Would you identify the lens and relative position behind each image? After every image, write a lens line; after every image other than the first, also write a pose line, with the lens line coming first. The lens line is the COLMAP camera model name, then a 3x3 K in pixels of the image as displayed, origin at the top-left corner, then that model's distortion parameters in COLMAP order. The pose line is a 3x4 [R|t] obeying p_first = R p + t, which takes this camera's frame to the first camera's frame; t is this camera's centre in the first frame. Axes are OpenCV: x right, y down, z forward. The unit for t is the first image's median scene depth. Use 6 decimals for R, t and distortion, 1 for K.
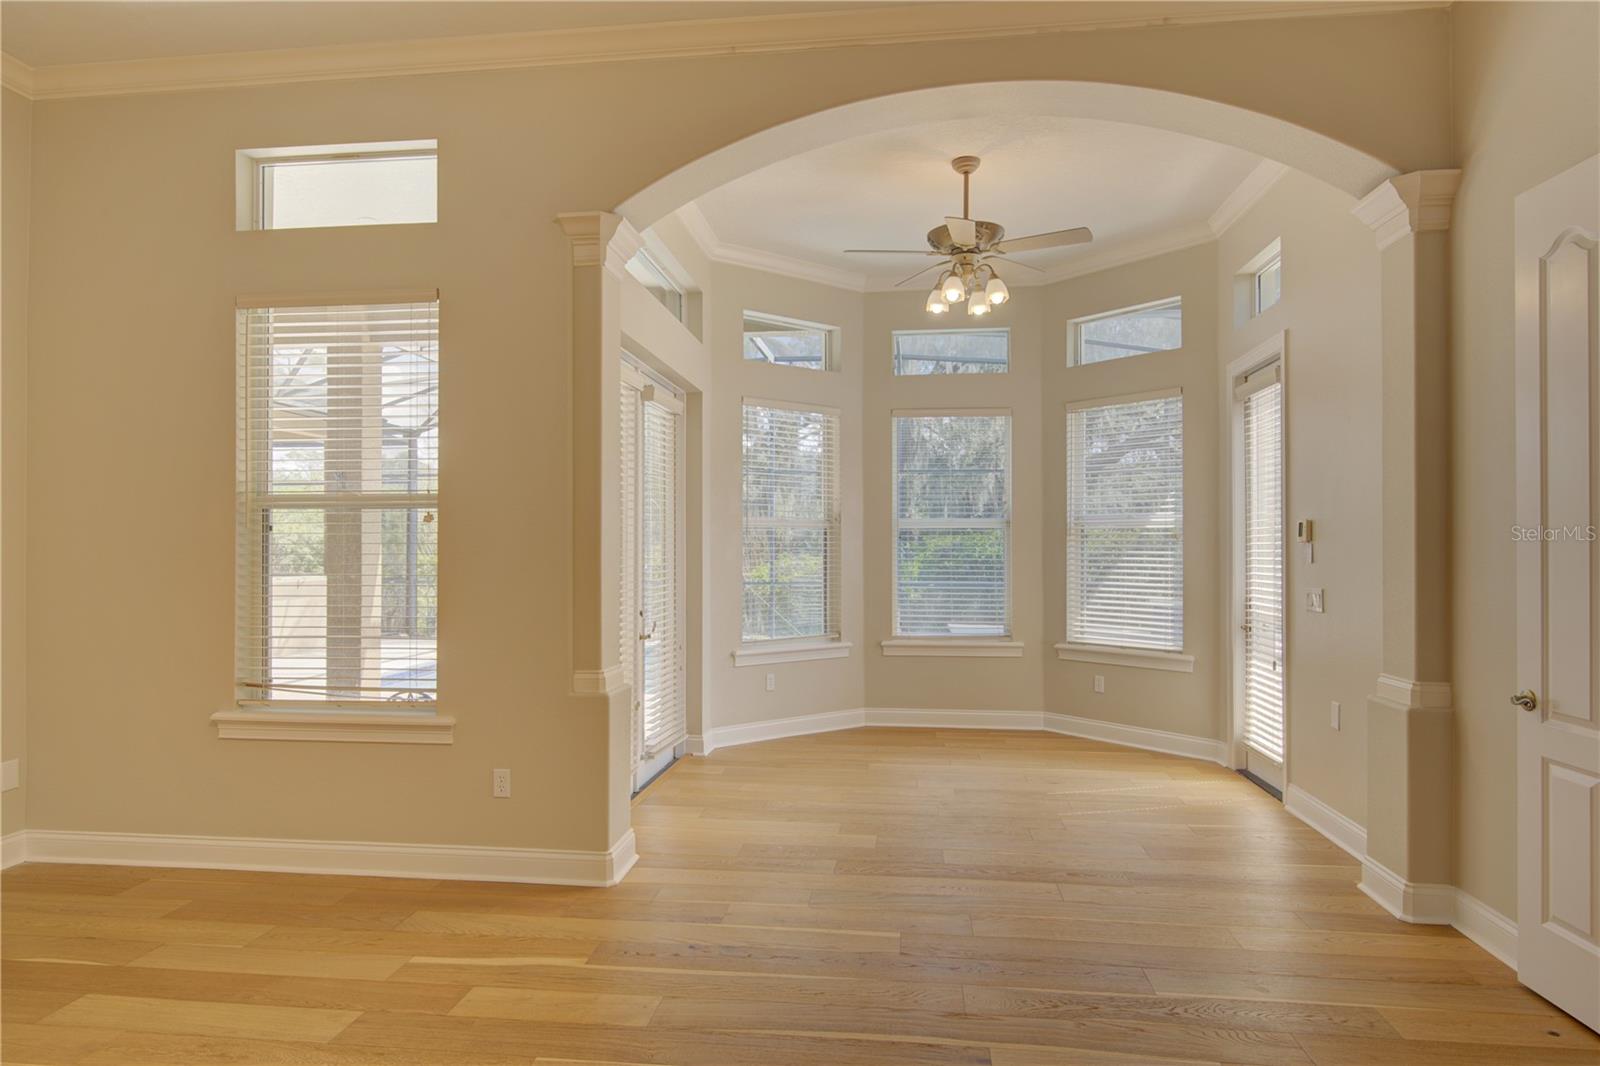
lens RADIAL K [[1001.8, 0, 797.3], [0, 1001.8, 534.4], [0, 0, 1]] dist [0.036686, -0.000281]
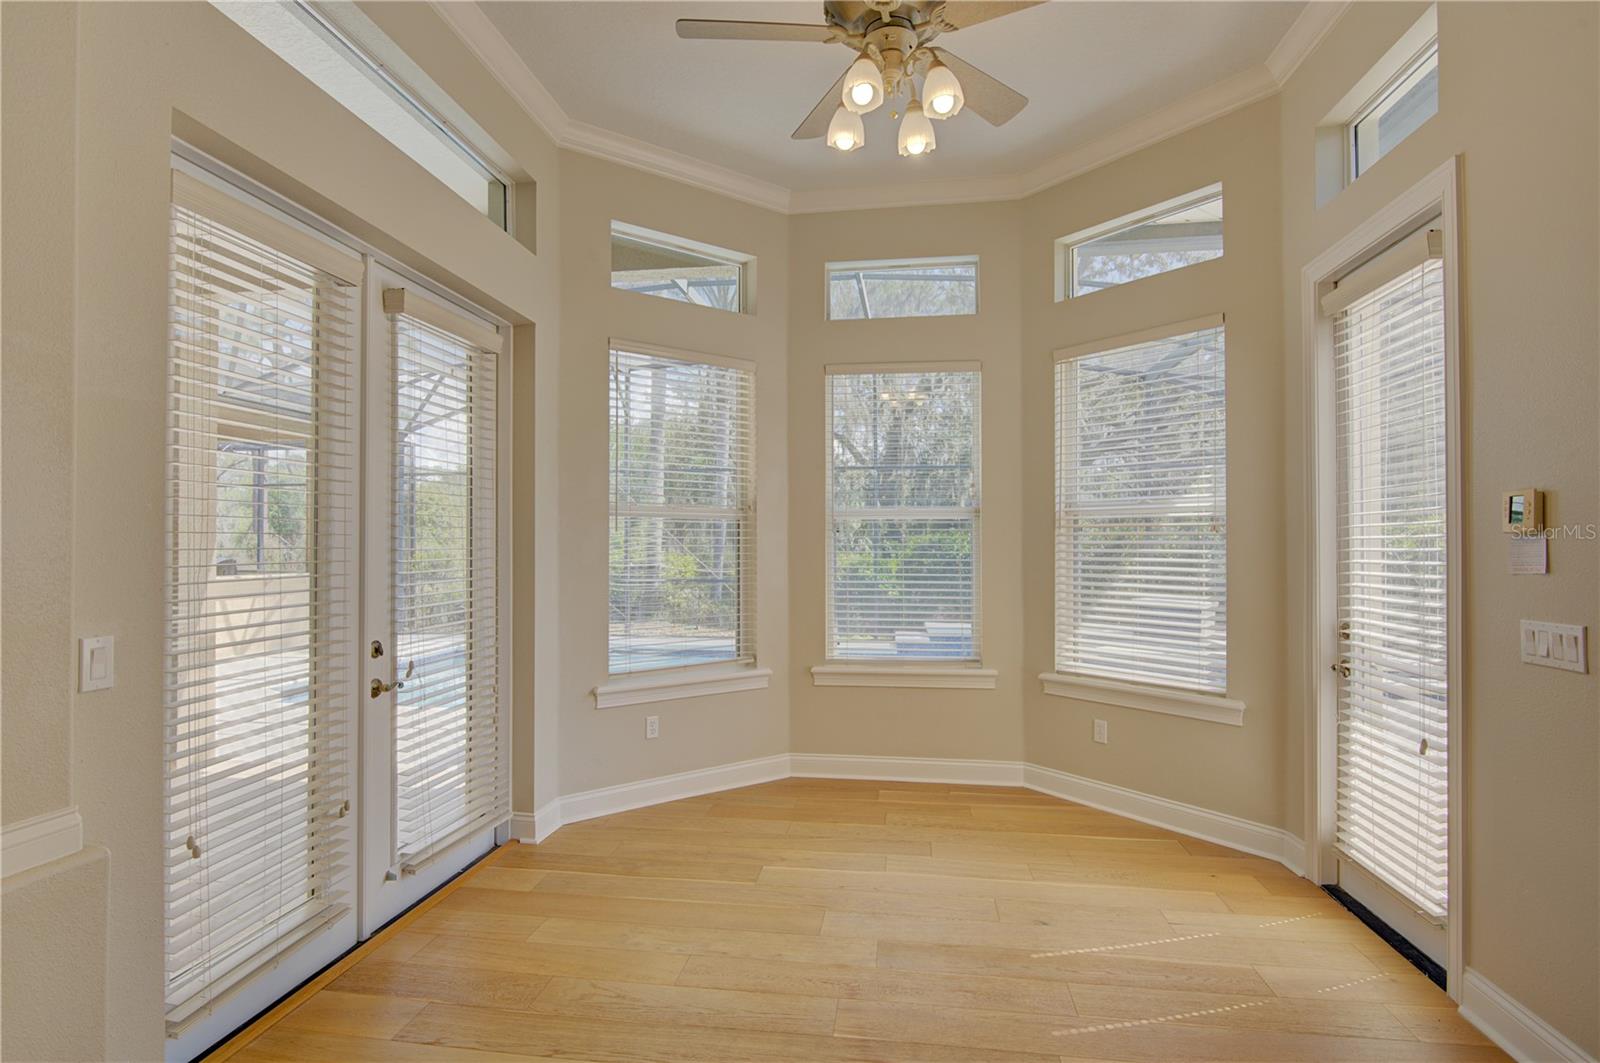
lens RADIAL K [[816.8, 0, 798.9], [0, 816.8, 533.9], [0, 0, 1]] dist [0.002849, 0.001578]
pose [[0.999708, -0.001140, -0.024122, 0.103136], [0.001117, 0.999999, -0.000969, 0.006327], [0.024123, 0.000942, 0.999709, 0.432234]]
